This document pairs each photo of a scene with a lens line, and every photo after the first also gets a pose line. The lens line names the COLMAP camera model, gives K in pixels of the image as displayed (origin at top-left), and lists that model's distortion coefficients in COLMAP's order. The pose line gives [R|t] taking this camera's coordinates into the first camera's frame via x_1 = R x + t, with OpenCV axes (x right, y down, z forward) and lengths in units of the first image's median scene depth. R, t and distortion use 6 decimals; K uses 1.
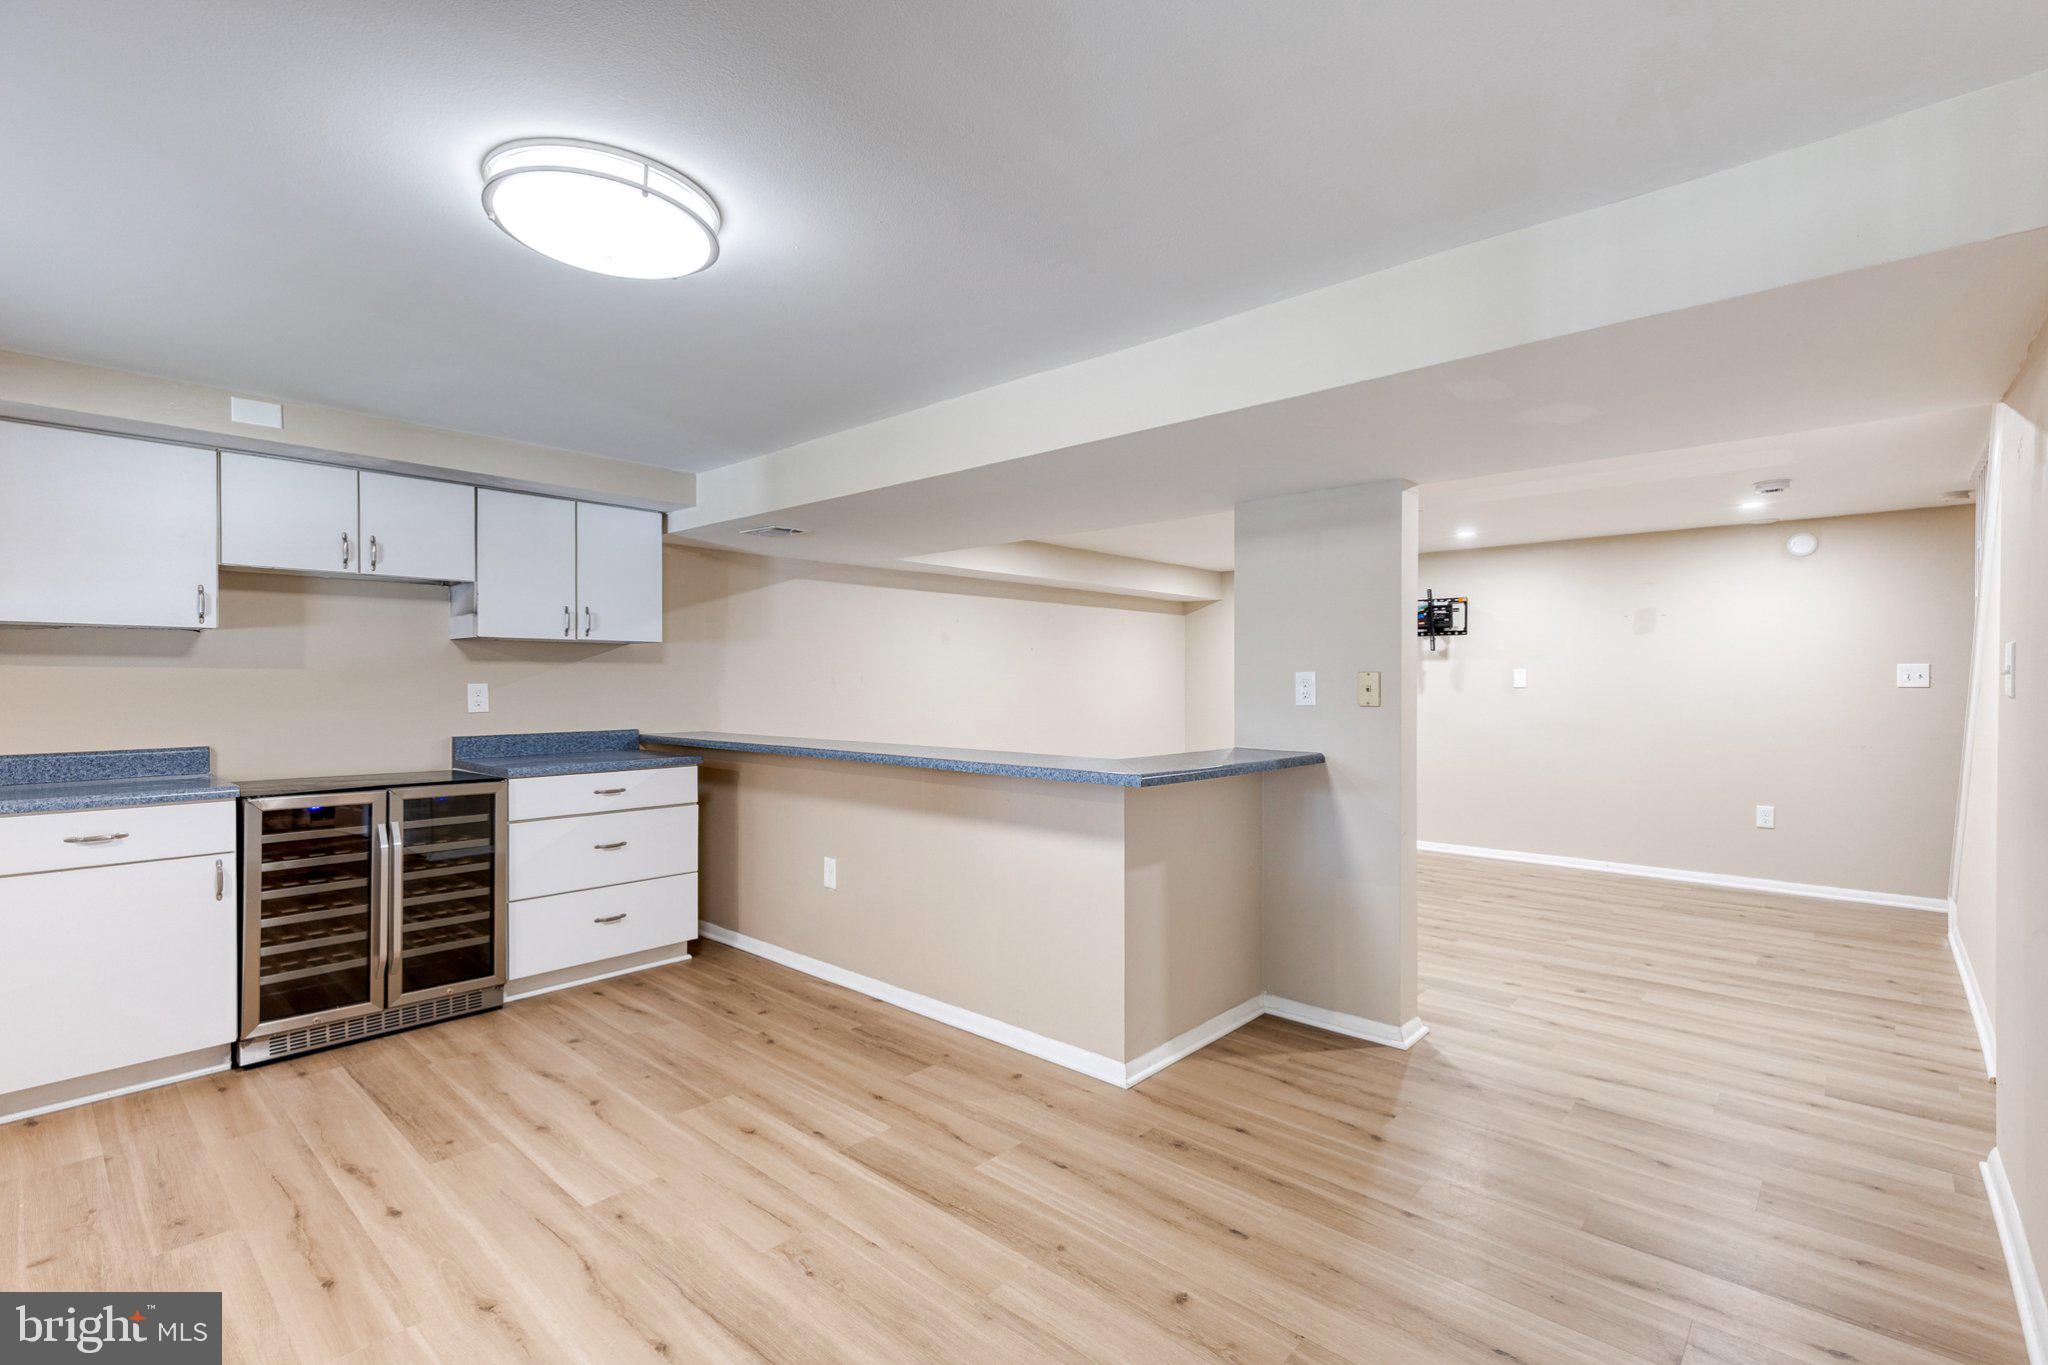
lens RADIAL K [[940.1, 0, 1044.5], [0, 940.1, 684.5], [0, 0, 1]] dist [0.008318, -0.002246]
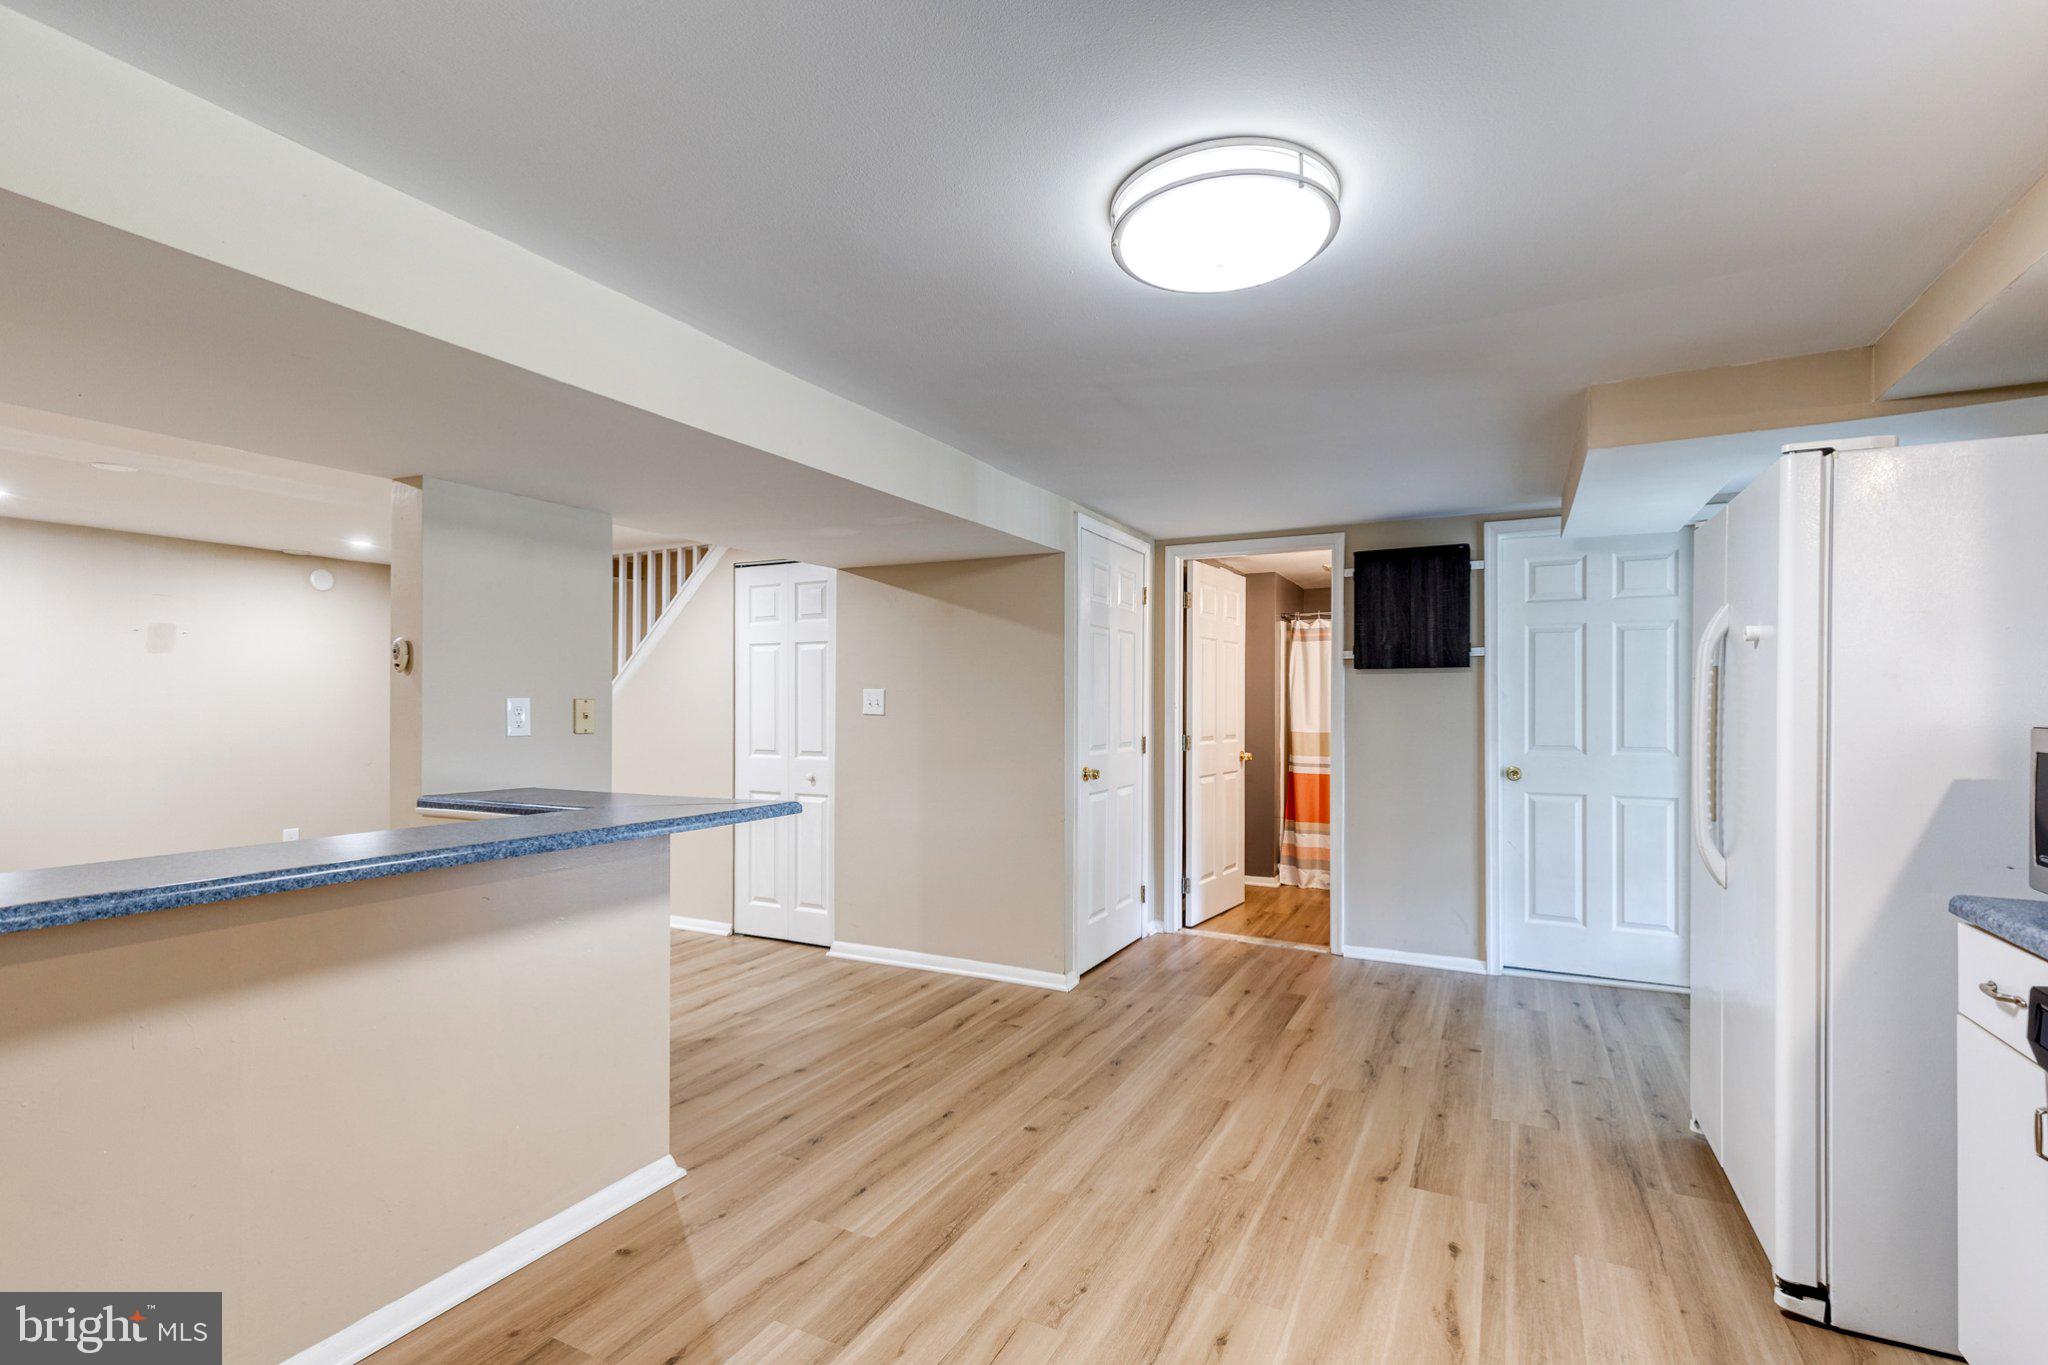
lens RADIAL K [[940.1, 0, 1042.8], [0, 940.1, 693.3], [0, 0, 1]] dist [0.008318, -0.002246]
pose [[-0.260976, 0.011046, 0.965282, -1.034928], [0.006310, 0.999933, -0.009737, -0.009835], [-0.965325, 0.003550, -0.261028, 1.099593]]
